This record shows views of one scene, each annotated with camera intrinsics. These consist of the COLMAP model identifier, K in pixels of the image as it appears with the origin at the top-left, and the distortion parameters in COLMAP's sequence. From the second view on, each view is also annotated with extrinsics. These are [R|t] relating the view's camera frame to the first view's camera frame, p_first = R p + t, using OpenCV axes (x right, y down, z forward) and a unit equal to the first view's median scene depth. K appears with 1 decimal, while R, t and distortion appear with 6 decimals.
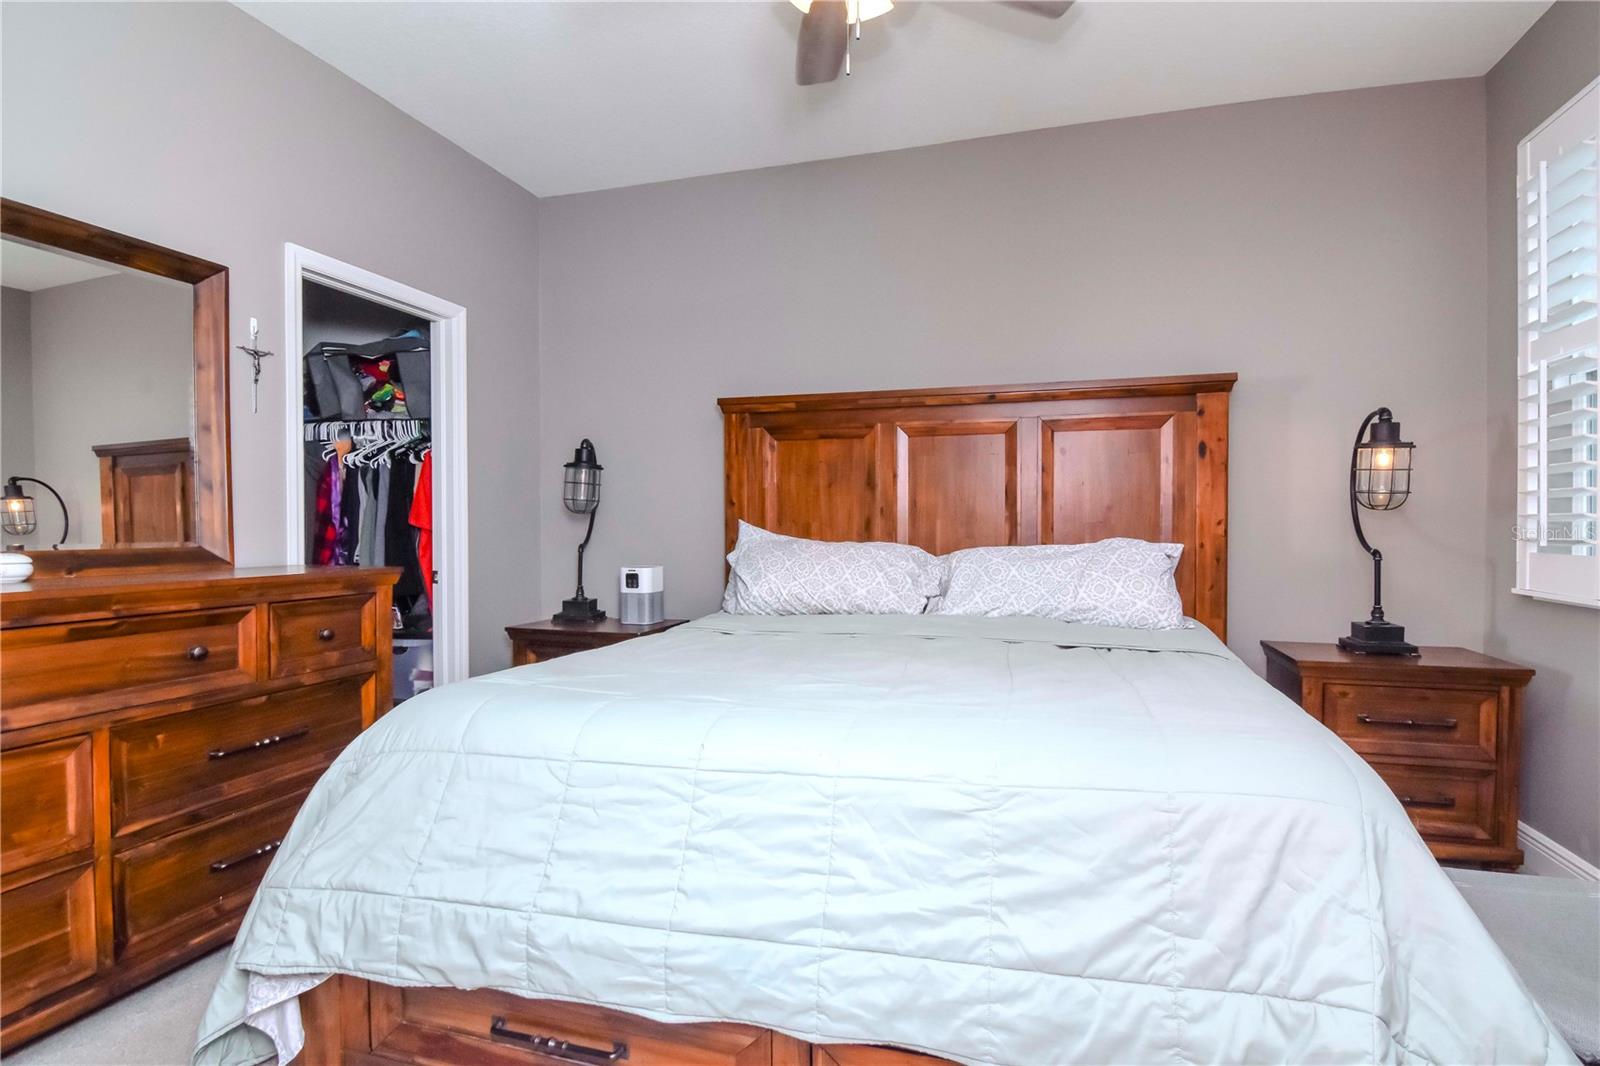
lens RADIAL K [[798.9, 0, 809.1], [0, 798.9, 544.7], [0, 0, 1]] dist [-0.004819, -0.009608]
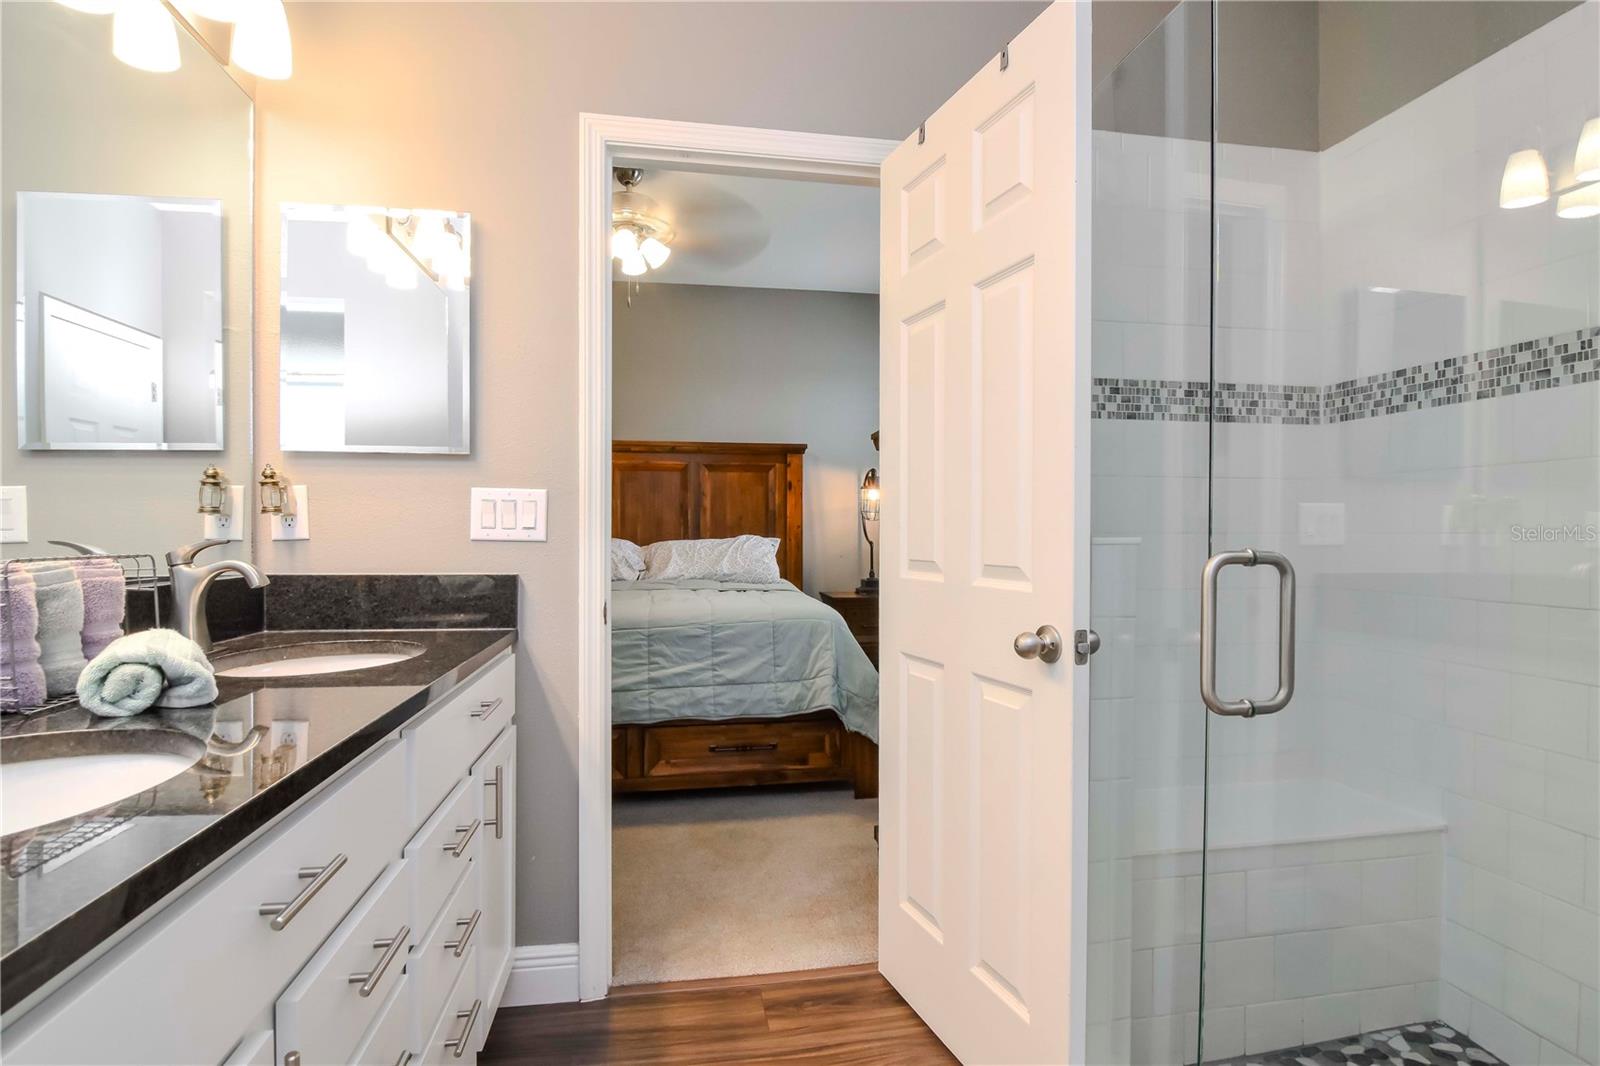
lens RADIAL K [[798.9, 0, 802.0], [0, 798.9, 530.5], [0, 0, 1]] dist [-0.004819, -0.009608]
pose [[0.896589, 0.005044, 0.442836, -0.299597], [0.005643, 0.999724, -0.022812, 0.023997], [-0.442828, 0.022952, 0.896313, -0.670063]]
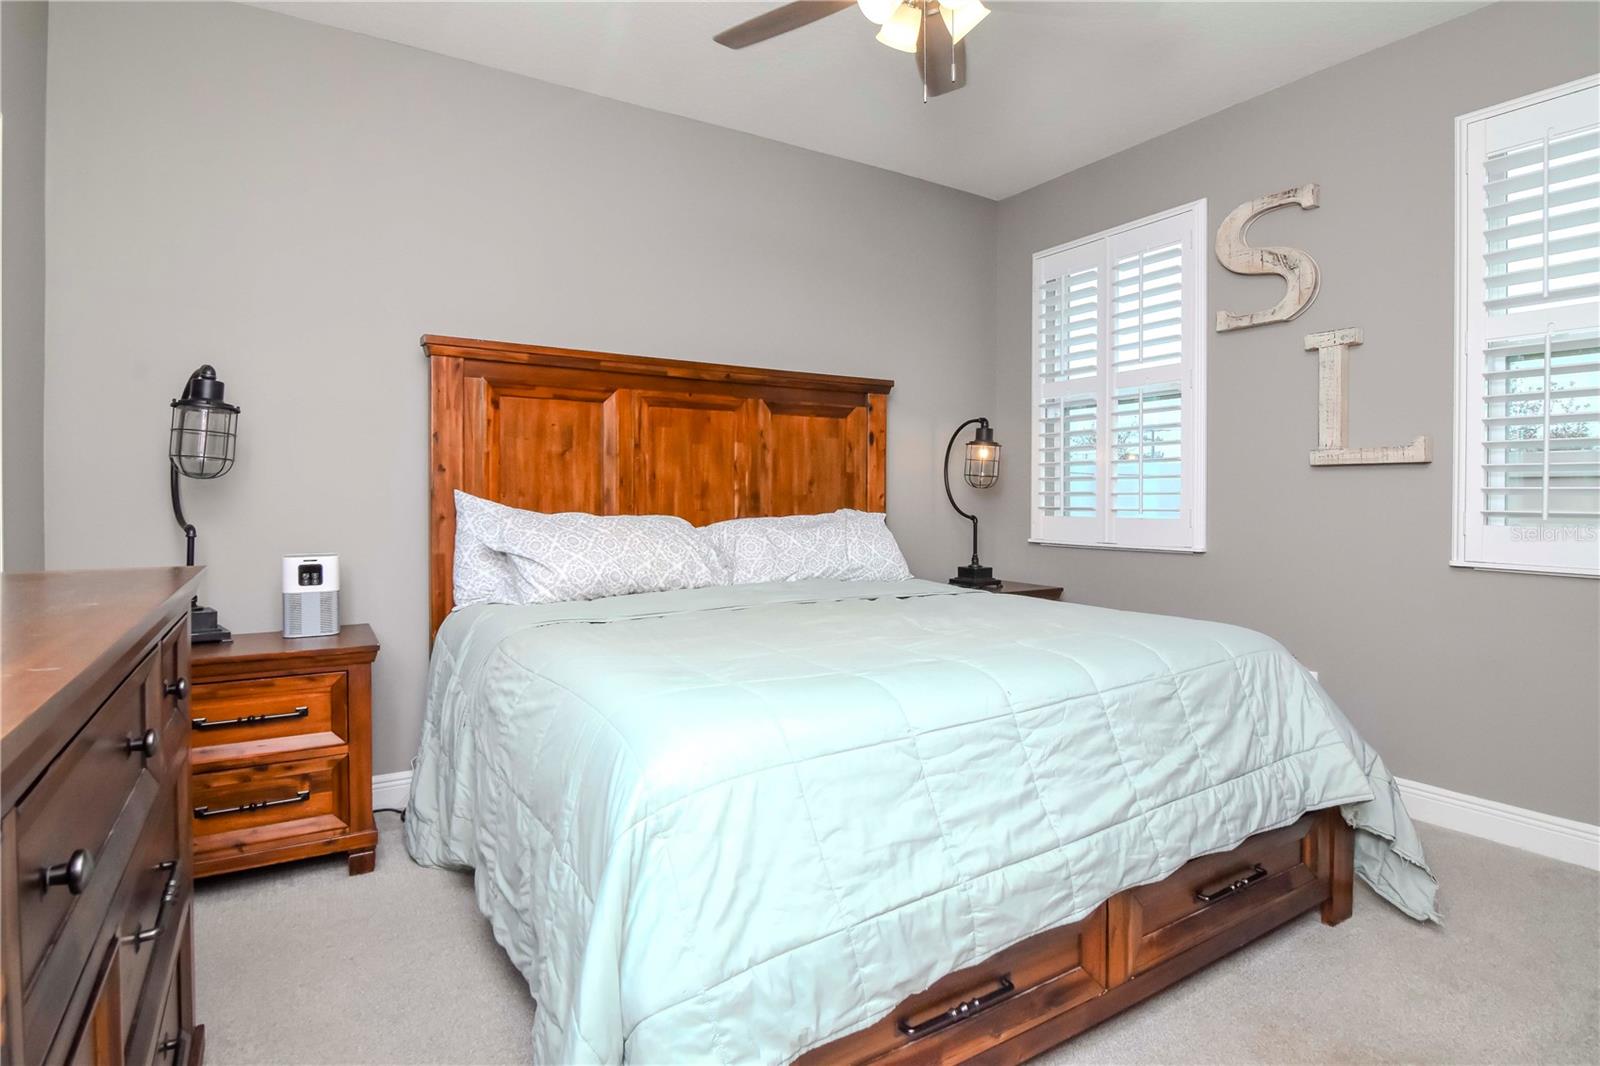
lens RADIAL K [[831.0, 0, 834.4], [0, 831.0, 523.4], [0, 0, 1]] dist [-0.003423, -0.000388]
pose [[0.650317, -0.020592, 0.759384, -0.599335], [0.016066, 0.999782, 0.013352, -0.003533], [-0.759493, 0.003517, 0.650506, 0.213488]]
